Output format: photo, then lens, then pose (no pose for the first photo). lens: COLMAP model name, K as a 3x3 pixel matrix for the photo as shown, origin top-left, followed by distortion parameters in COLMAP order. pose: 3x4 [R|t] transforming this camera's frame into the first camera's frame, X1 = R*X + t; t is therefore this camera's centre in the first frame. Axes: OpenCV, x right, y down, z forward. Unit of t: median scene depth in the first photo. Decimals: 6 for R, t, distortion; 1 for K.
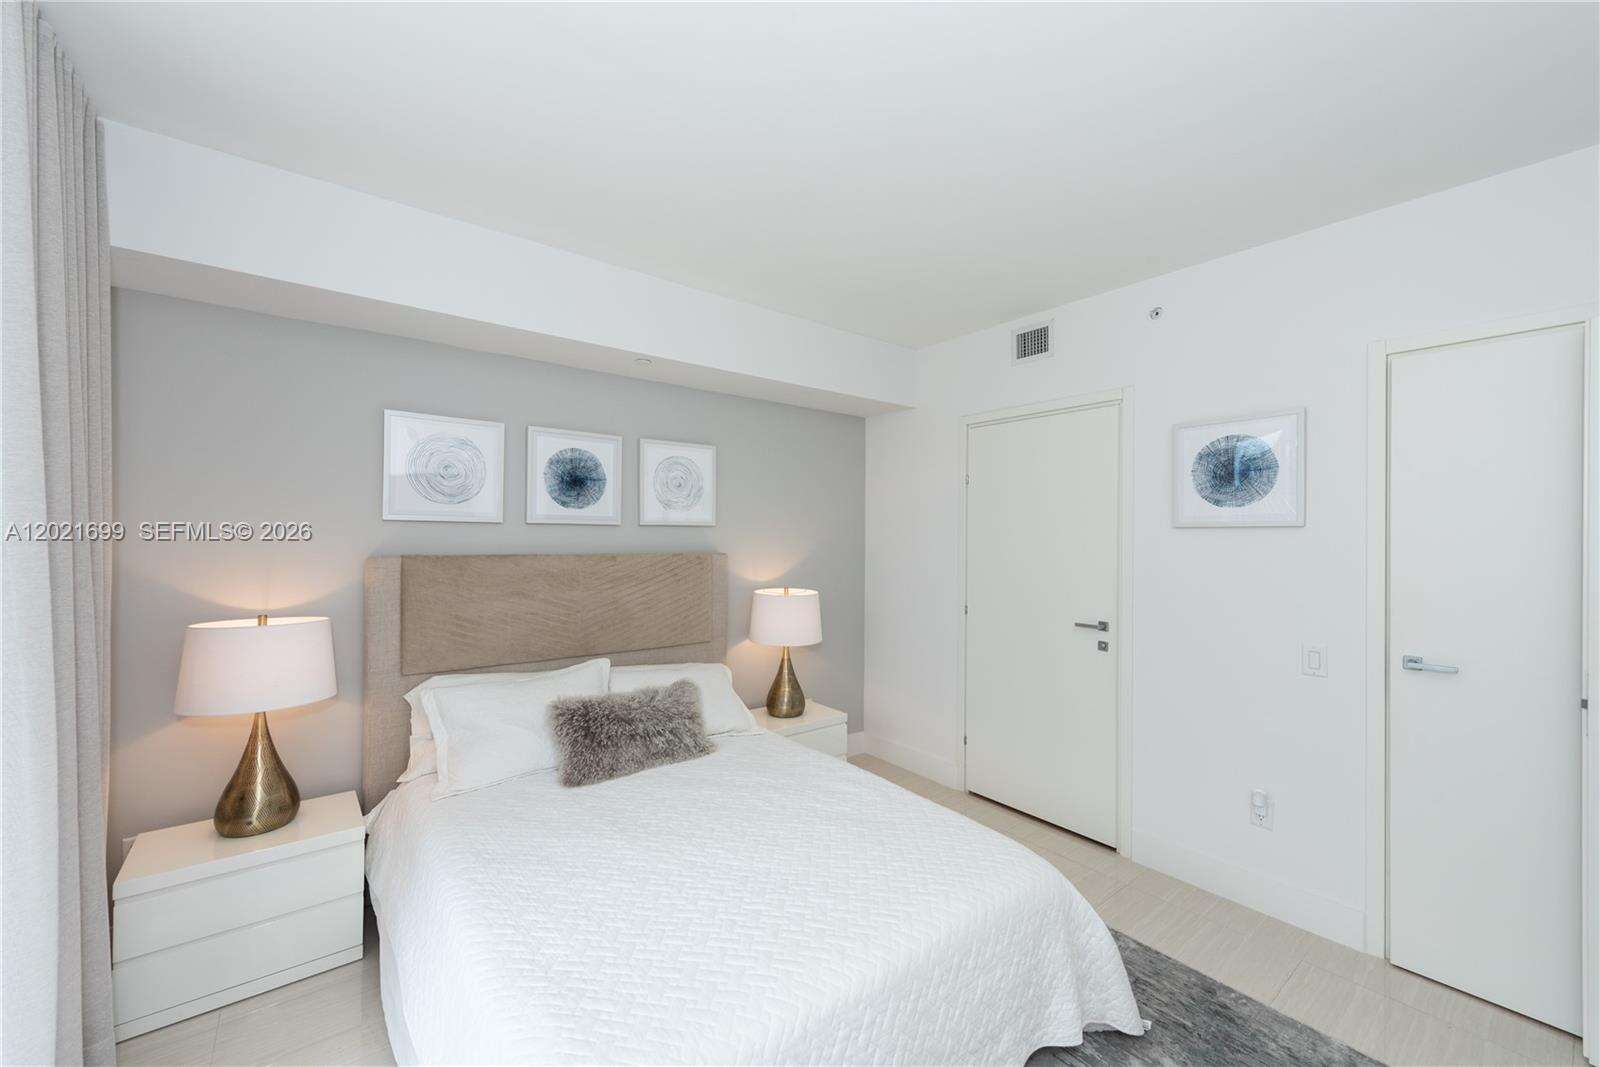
lens RADIAL K [[629.7, 0, 802.1], [0, 629.7, 534.0], [0, 0, 1]] dist [0.016424, -0.005167]
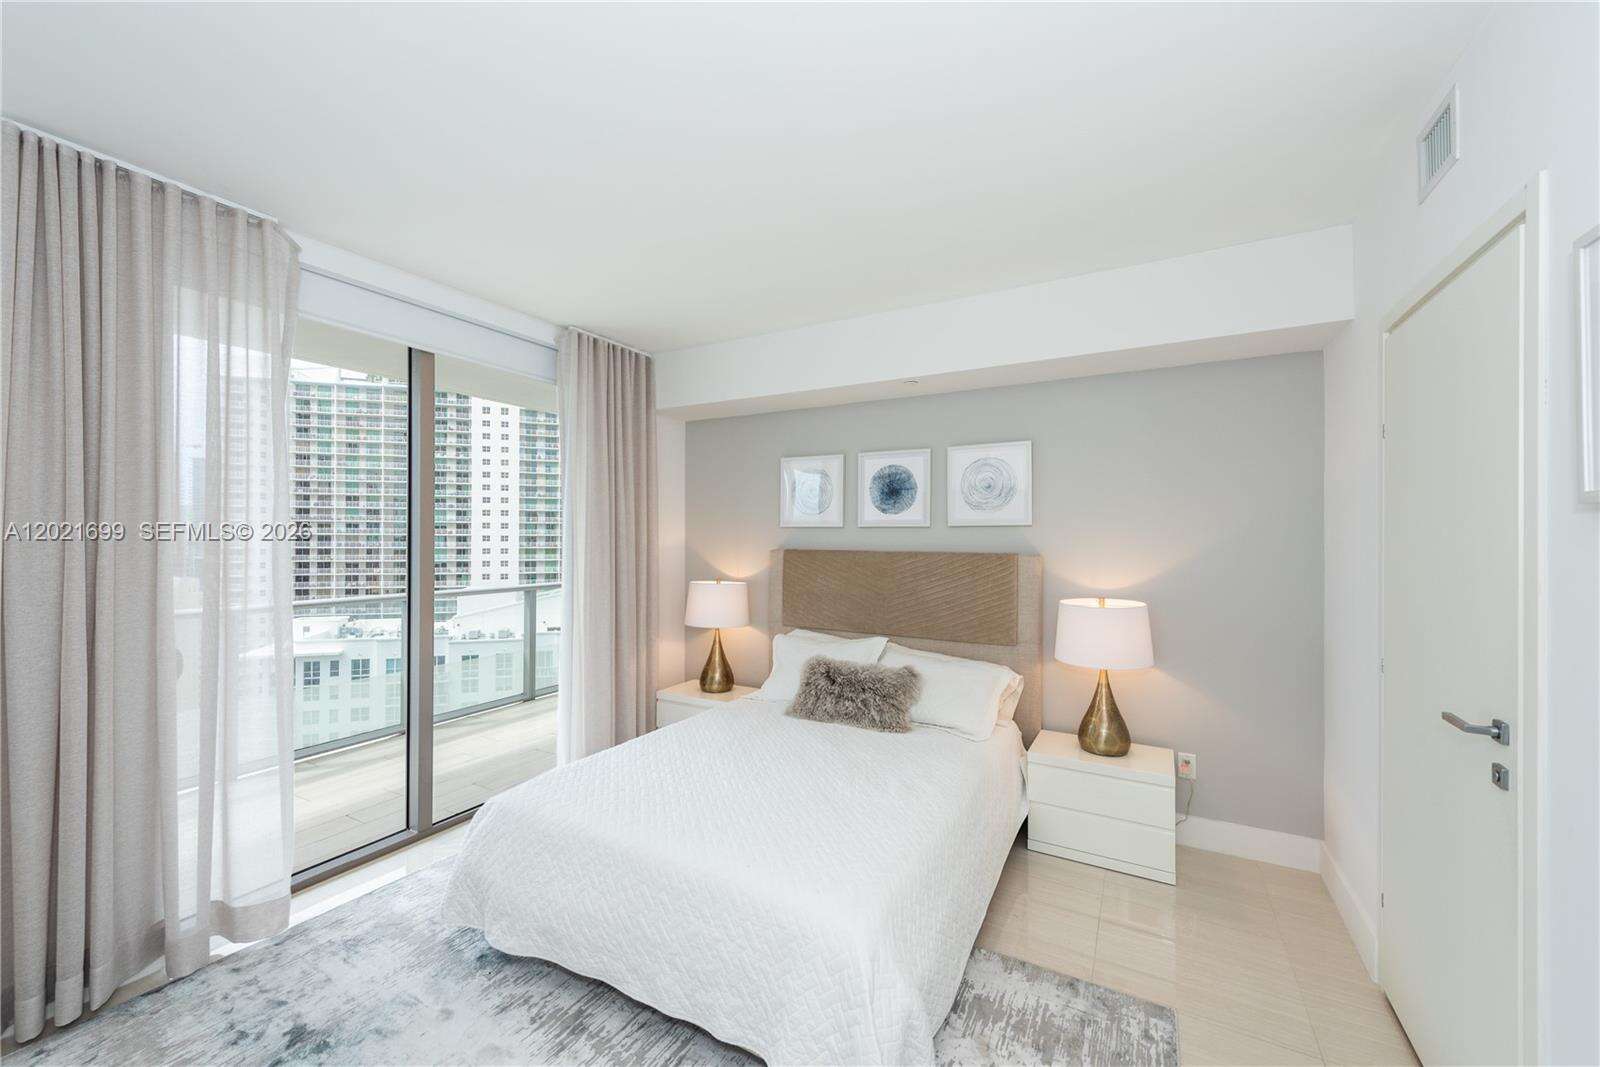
lens RADIAL K [[629.7, 0, 787.1], [0, 629.7, 536.4], [0, 0, 1]] dist [0.016424, -0.005167]
pose [[0.366592, -0.006694, -0.930358, 0.707421], [0.004101, 0.999976, -0.005578, 0.008874], [0.930373, -0.001771, 0.366610, 0.366899]]
